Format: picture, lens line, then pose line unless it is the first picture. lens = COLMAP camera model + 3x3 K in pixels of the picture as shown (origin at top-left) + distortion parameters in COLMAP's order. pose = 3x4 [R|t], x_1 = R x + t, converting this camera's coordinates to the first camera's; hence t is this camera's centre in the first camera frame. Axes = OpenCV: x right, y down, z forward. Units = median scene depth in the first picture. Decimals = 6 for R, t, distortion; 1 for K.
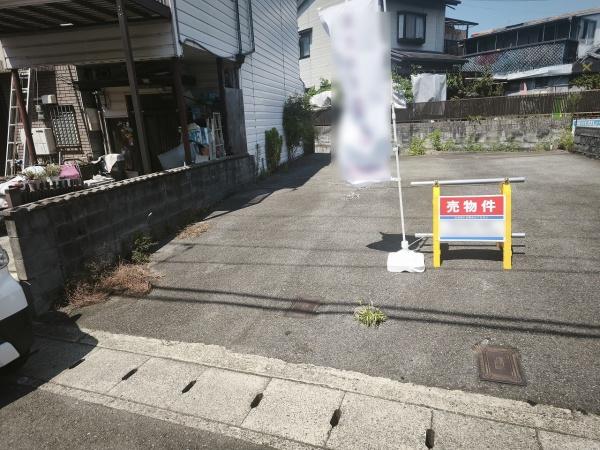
lens RADIAL K [[396.1, 0, 300.0], [0, 396.1, 222.2], [0, 0, 1]] dist [0.081240, -0.062973]
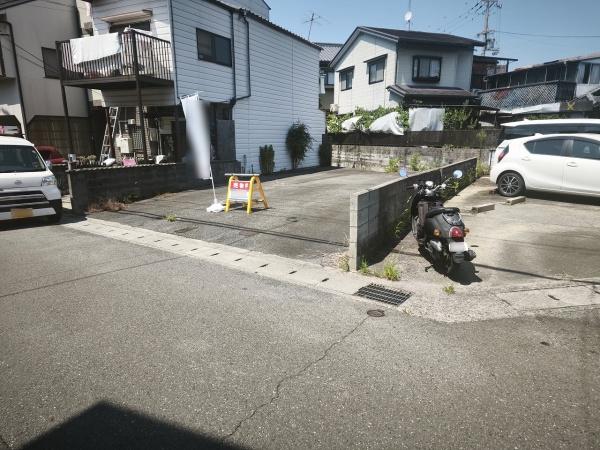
lens RADIAL K [[395.2, 0, 304.8], [0, 395.2, 223.2], [0, 0, 1]] dist [0.078722, -0.057675]
pose [[0.959646, 0.107277, -0.259946, 0.620444], [-0.115209, 0.993221, -0.015427, 0.073981], [0.256529, 0.044752, 0.965500, -0.475748]]
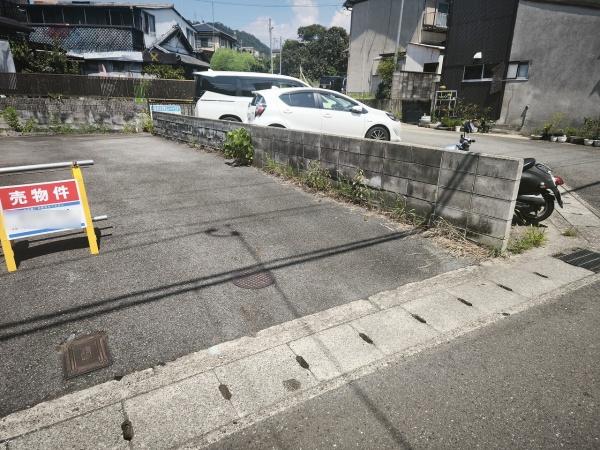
lens RADIAL K [[396.4, 0, 302.9], [0, 396.4, 225.5], [0, 0, 1]] dist [0.076095, -0.056706]
pose [[0.615716, -0.182127, 0.766631, 0.036928], [0.142887, 0.982598, 0.118675, 0.001637], [-0.774905, 0.036471, 0.631025, -0.008543]]
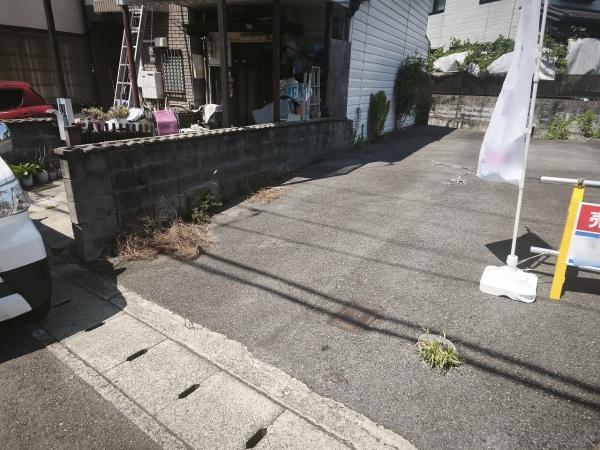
lens RADIAL K [[394.5, 0, 299.9], [0, 394.5, 230.4], [0, 0, 1]] dist [0.079585, -0.058596]
pose [[0.957729, 0.168236, -0.233351, 0.024120], [-0.143449, 0.982413, 0.119527, -0.013896], [0.249355, -0.081000, 0.965019, 0.089629]]
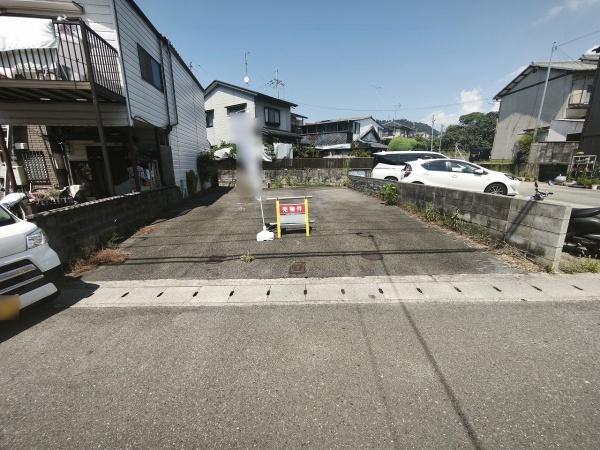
lens RADIAL K [[248.5, 0, 299.3], [0, 248.5, 229.1], [0, 0, 1]] dist [-0.002537, -0.000200]
pose [[0.941633, -0.047925, 0.333213, -0.002059], [0.048995, 0.998785, 0.005197, 0.029789], [-0.333058, 0.011432, 0.942837, -0.144022]]
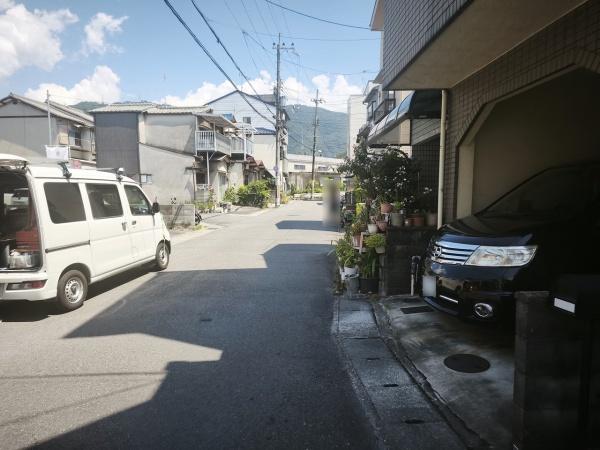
lens RADIAL K [[395.2, 0, 304.8], [0, 395.2, 223.2], [0, 0, 1]] dist [0.078722, -0.057675]
pose [[-0.283832, -0.013357, 0.958781, -1.283099], [0.252752, 0.963498, 0.088246, 0.064087], [-0.924963, 0.267381, -0.270096, 0.127457]]
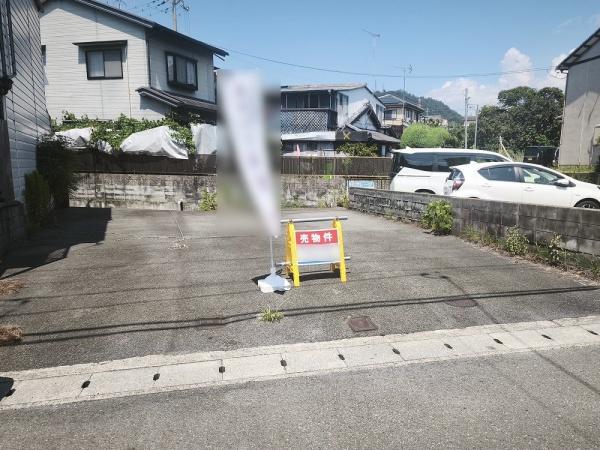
lens RADIAL K [[508.8, 0, 346.0], [0, 508.8, 249.7], [0, 0, 1]] dist [0.056936, 0.001641]
pose [[0.816087, -0.032341, 0.577023, -0.212370], [0.092315, 0.992908, -0.074911, 0.061238], [-0.570509, 0.114401, 0.813285, -0.191661]]
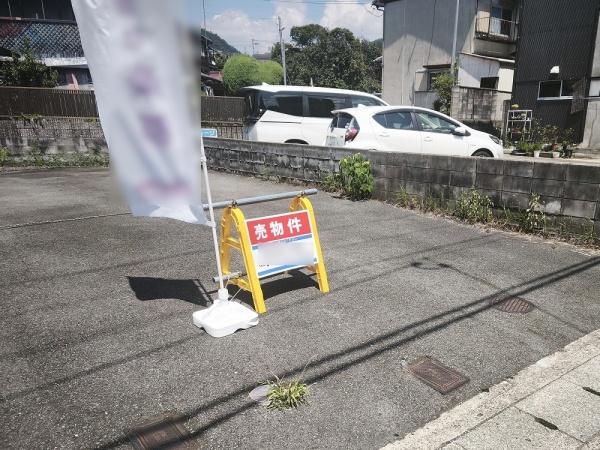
lens RADIAL K [[507.0, 0, 390.1], [0, 507.0, 284.3], [0, 0, 1]] dist [0.080404, -0.062170]
pose [[0.459817, -0.217701, 0.860915, -0.171286], [0.178483, 0.972357, 0.150553, -0.019901], [-0.869892, 0.084431, 0.485962, 0.142854]]
